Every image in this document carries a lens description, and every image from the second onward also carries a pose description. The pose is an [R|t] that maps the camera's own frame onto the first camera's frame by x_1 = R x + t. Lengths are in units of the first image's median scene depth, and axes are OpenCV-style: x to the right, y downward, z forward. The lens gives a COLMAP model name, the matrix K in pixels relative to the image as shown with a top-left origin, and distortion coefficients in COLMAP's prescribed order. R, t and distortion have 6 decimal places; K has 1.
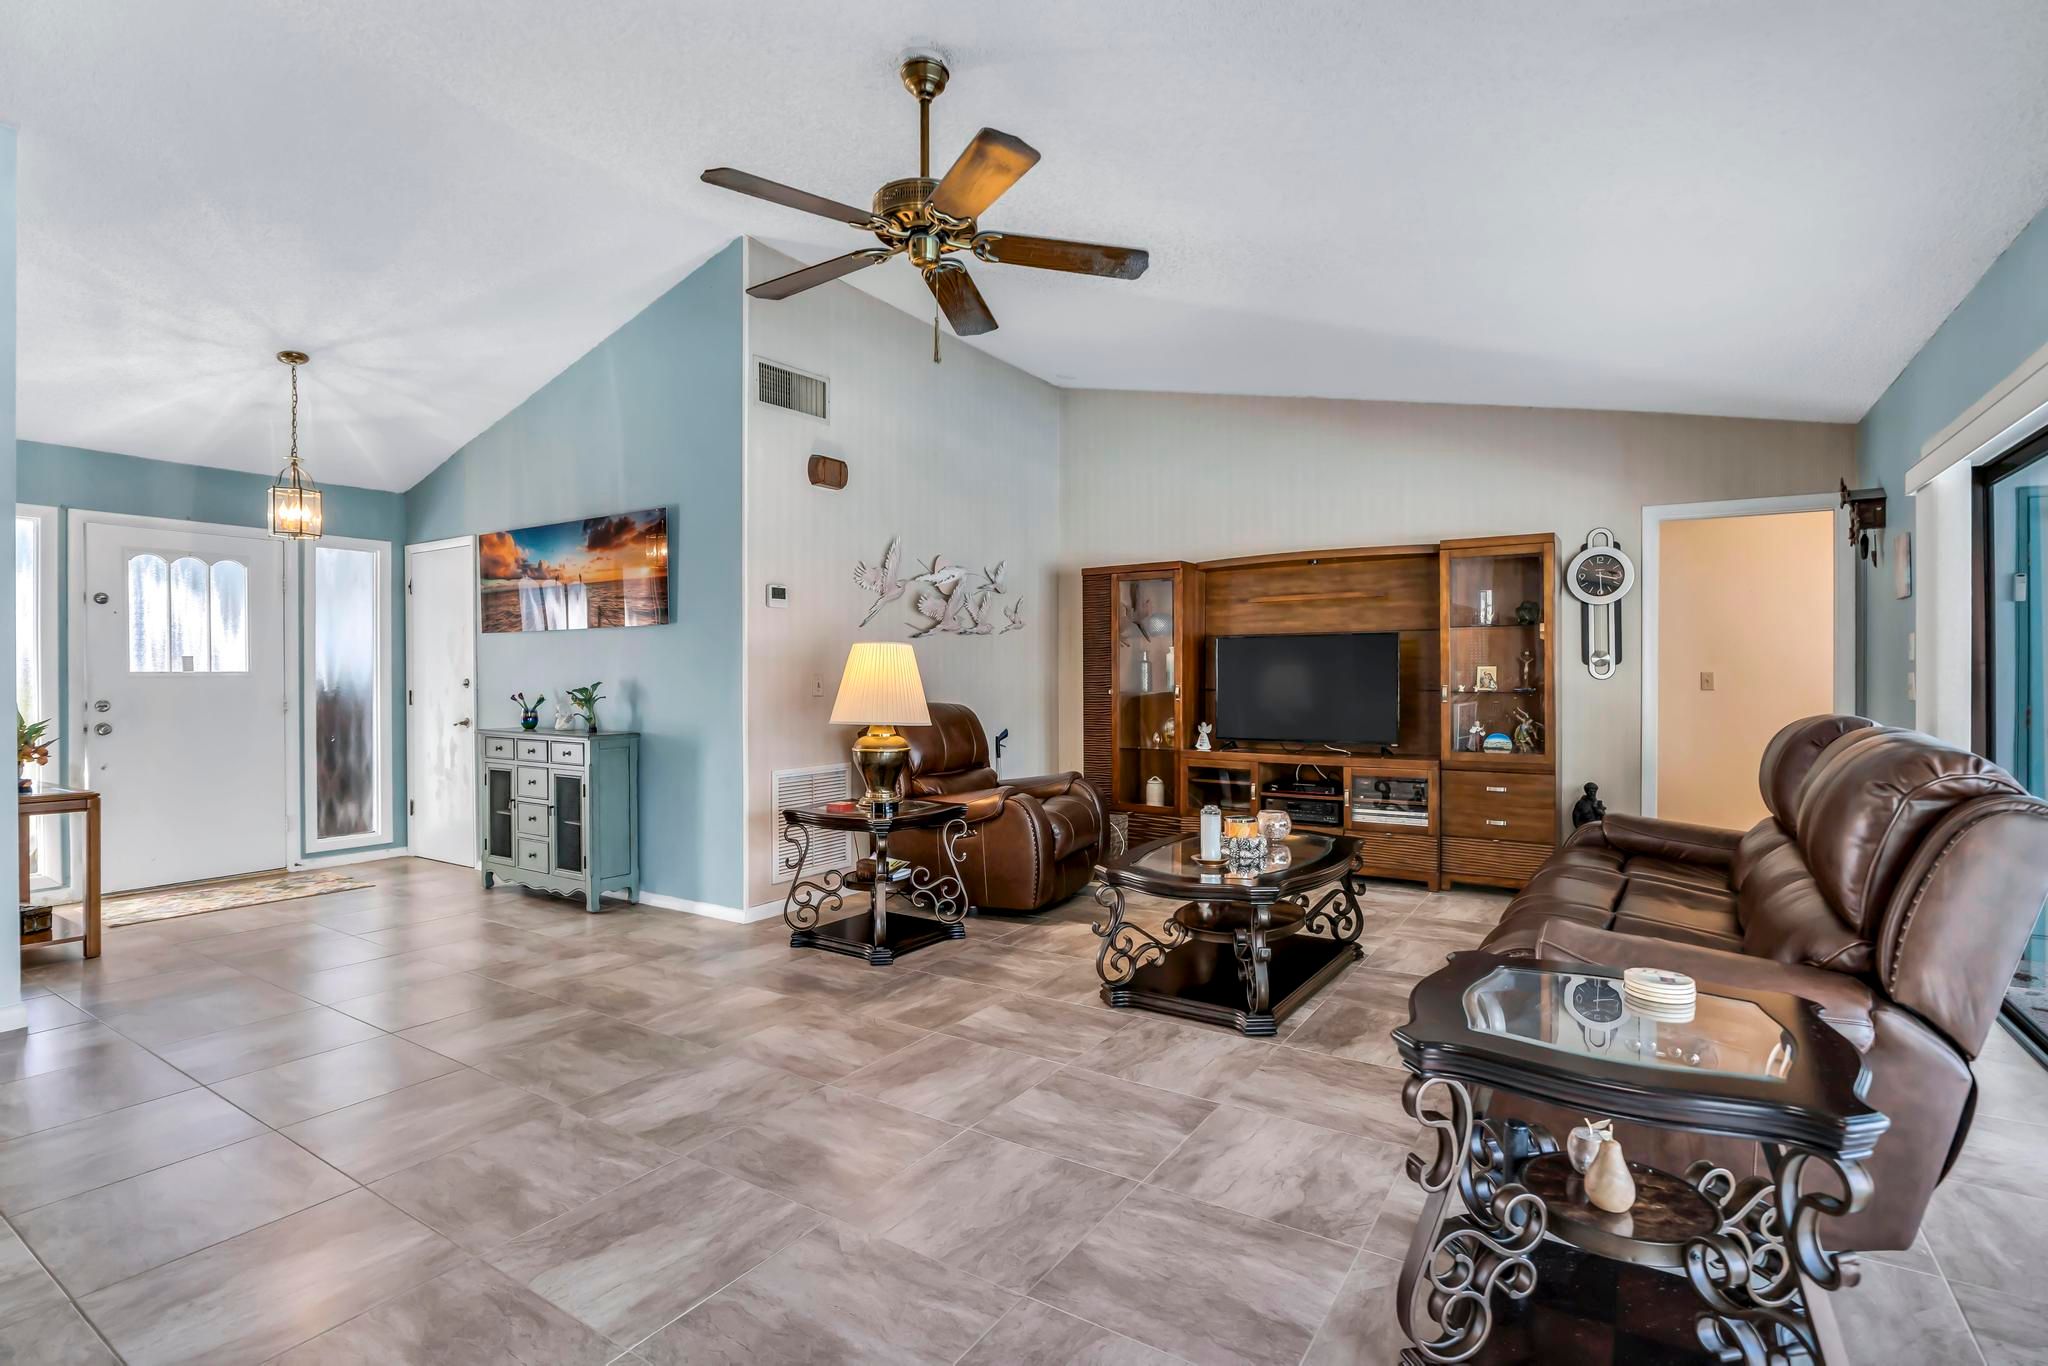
lens RADIAL K [[958.8, 0, 1038.5], [0, 958.8, 684.9], [0, 0, 1]] dist [-0.020201, -0.001216]
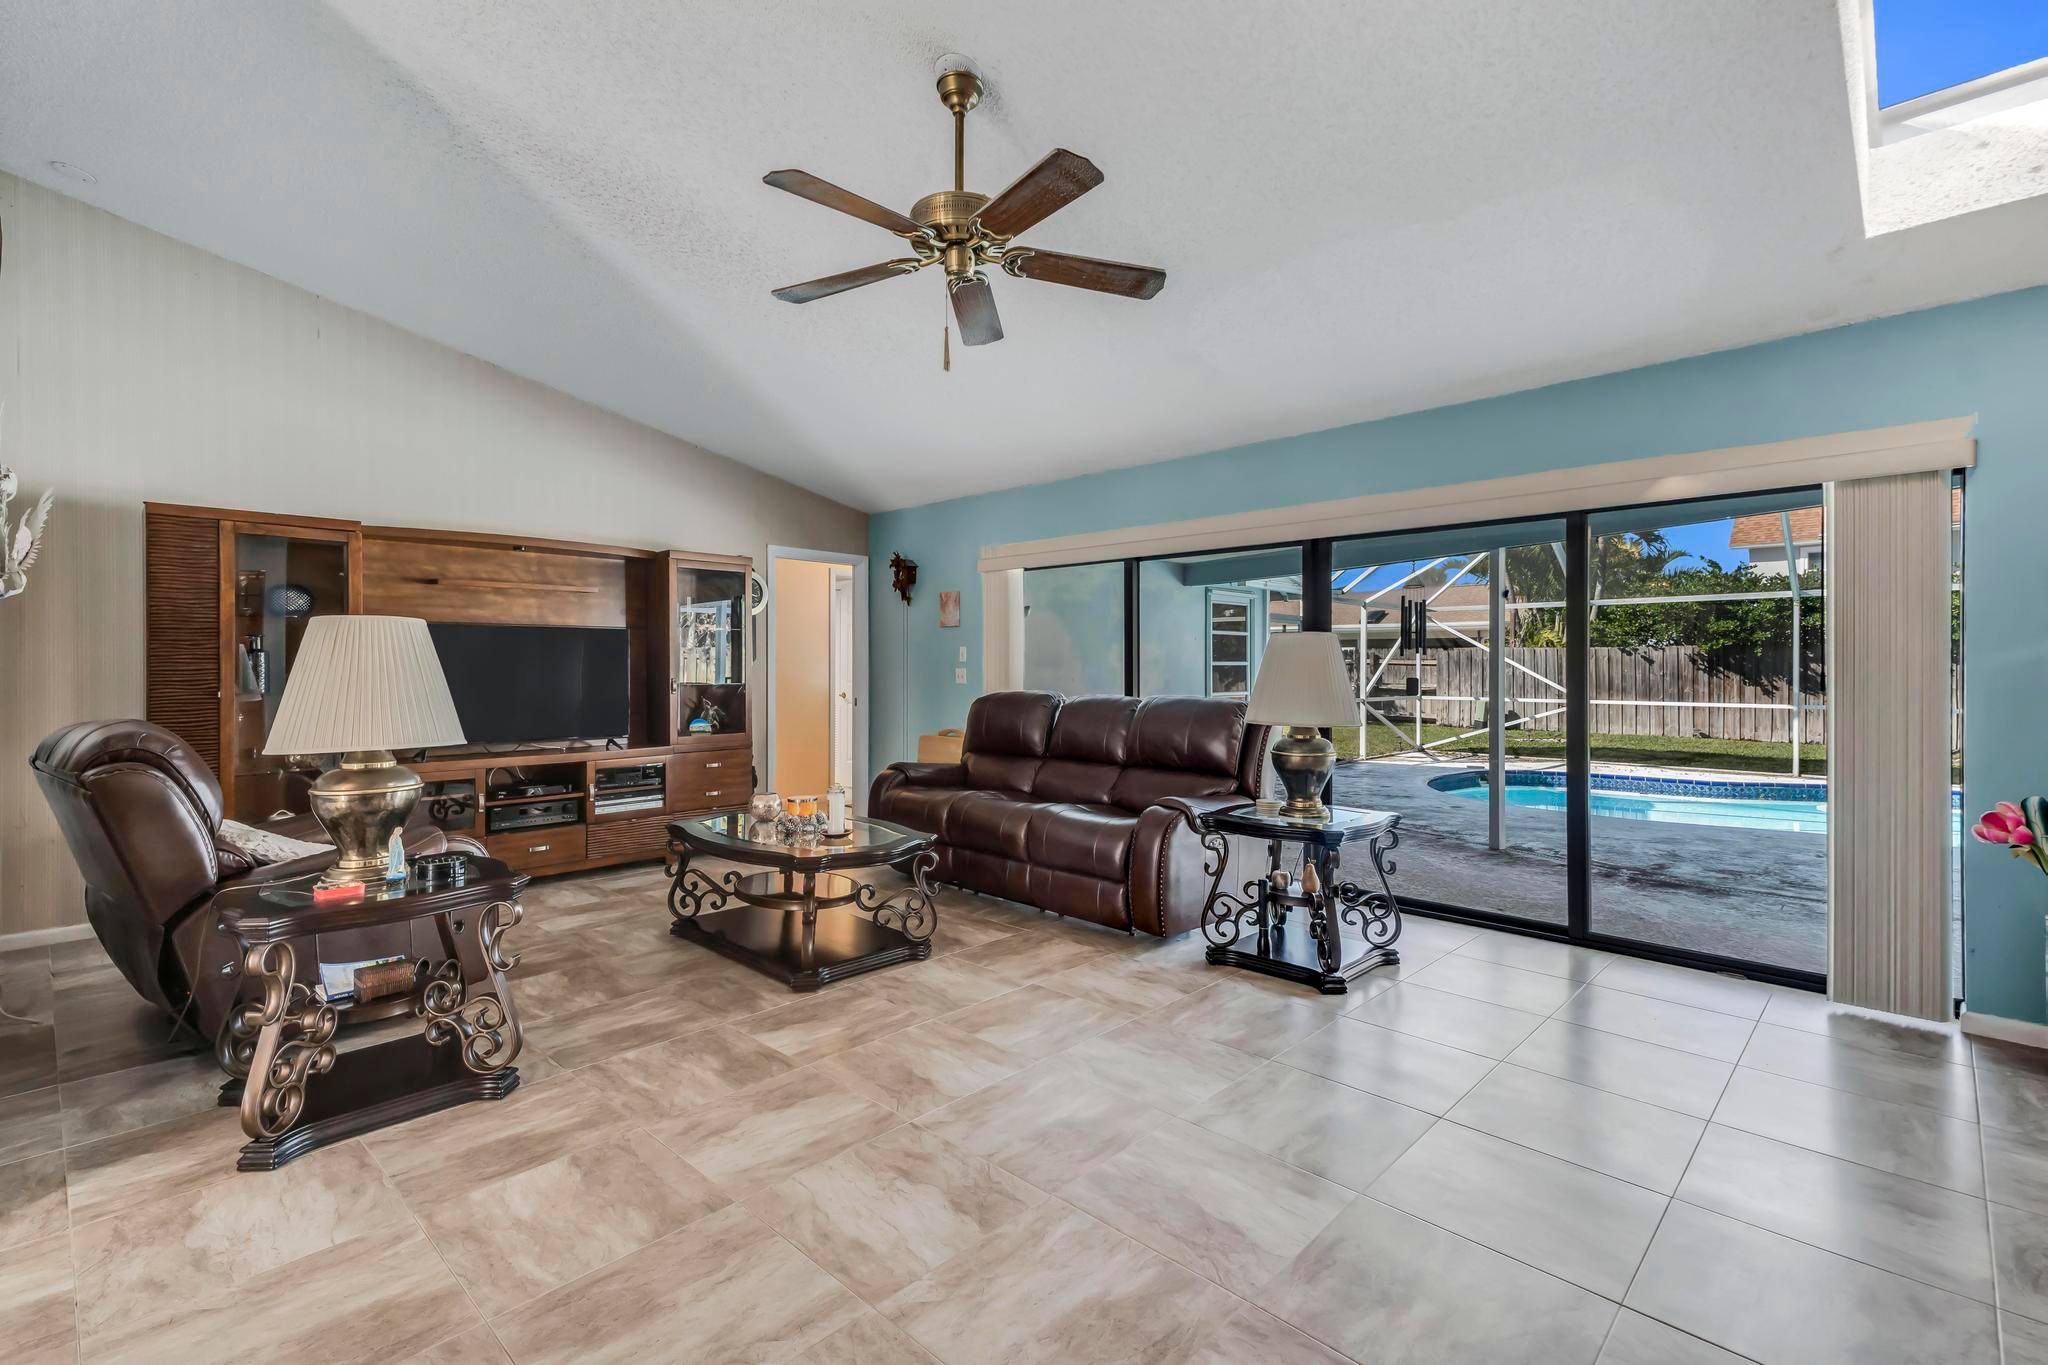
lens RADIAL K [[912.5, 0, 1035.2], [0, 912.5, 668.1], [0, 0, 1]] dist [0.033391, -0.001743]
pose [[0.202831, 0.000308, 0.979214, -0.908264], [0.011769, 0.999927, -0.002752, -0.006265], [-0.979143, 0.012082, 0.202812, 0.605476]]
